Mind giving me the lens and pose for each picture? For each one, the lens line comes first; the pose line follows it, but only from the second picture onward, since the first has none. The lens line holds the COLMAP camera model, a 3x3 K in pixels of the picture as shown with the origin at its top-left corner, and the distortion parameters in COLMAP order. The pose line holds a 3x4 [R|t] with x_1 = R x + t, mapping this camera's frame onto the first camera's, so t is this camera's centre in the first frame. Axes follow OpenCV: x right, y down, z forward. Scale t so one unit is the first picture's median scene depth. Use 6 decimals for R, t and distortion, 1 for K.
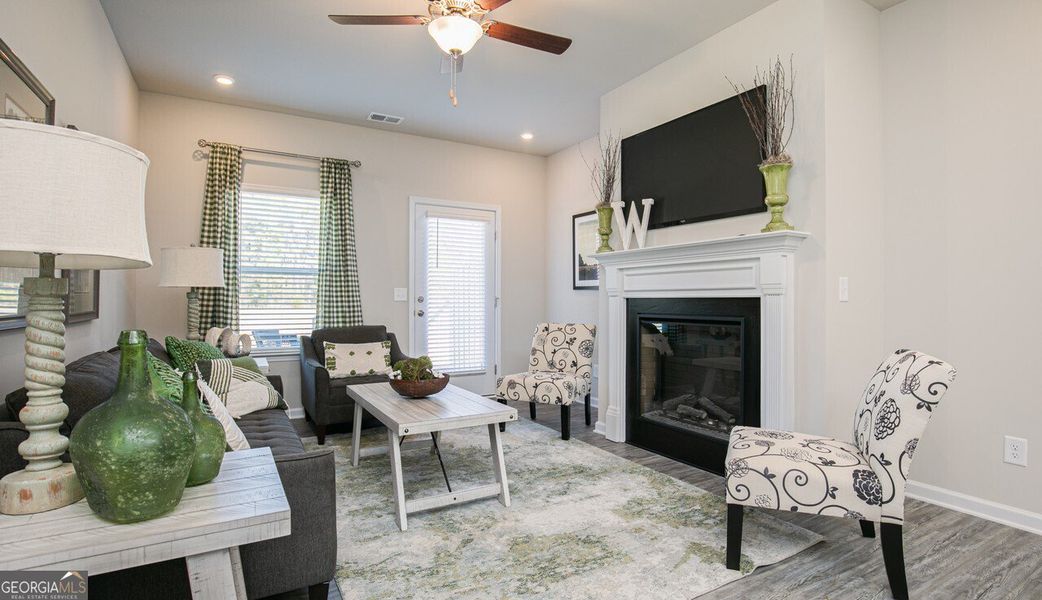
lens RADIAL K [[515.8, 0, 521.0], [0, 515.8, 300.0], [0, 0, 1]] dist [-0.002810, -0.000177]
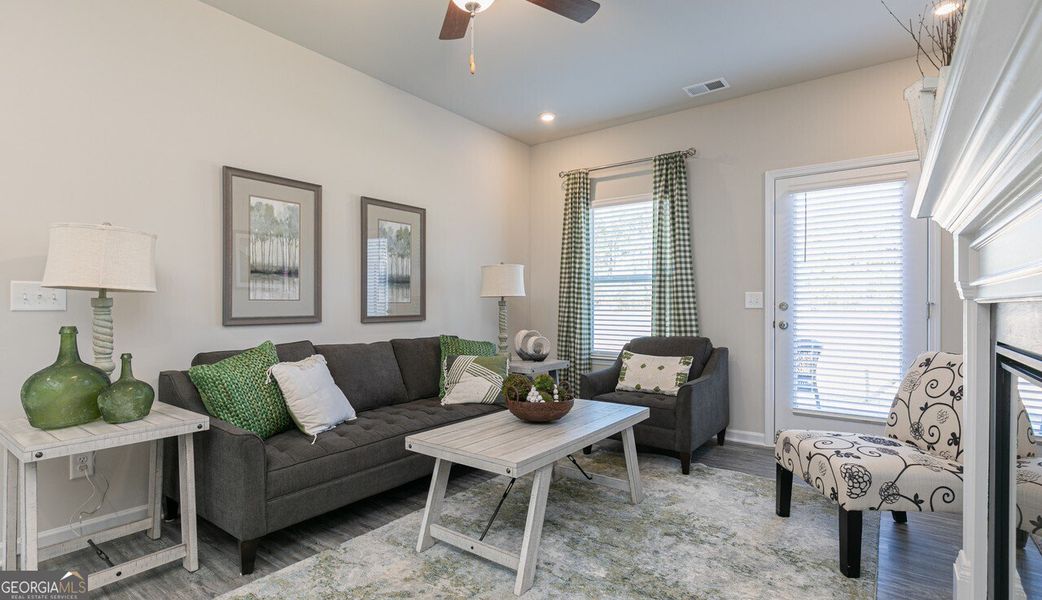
lens RADIAL K [[496.5, 0, 532.3], [0, 496.5, 305.4], [0, 0, 1]] dist [0.000870, 0.000049]
pose [[0.399470, -0.000276, -0.916746, 0.368671], [0.000233, 1.000000, -0.000200, -0.002688], [0.916746, -0.000134, 0.399470, 0.440210]]
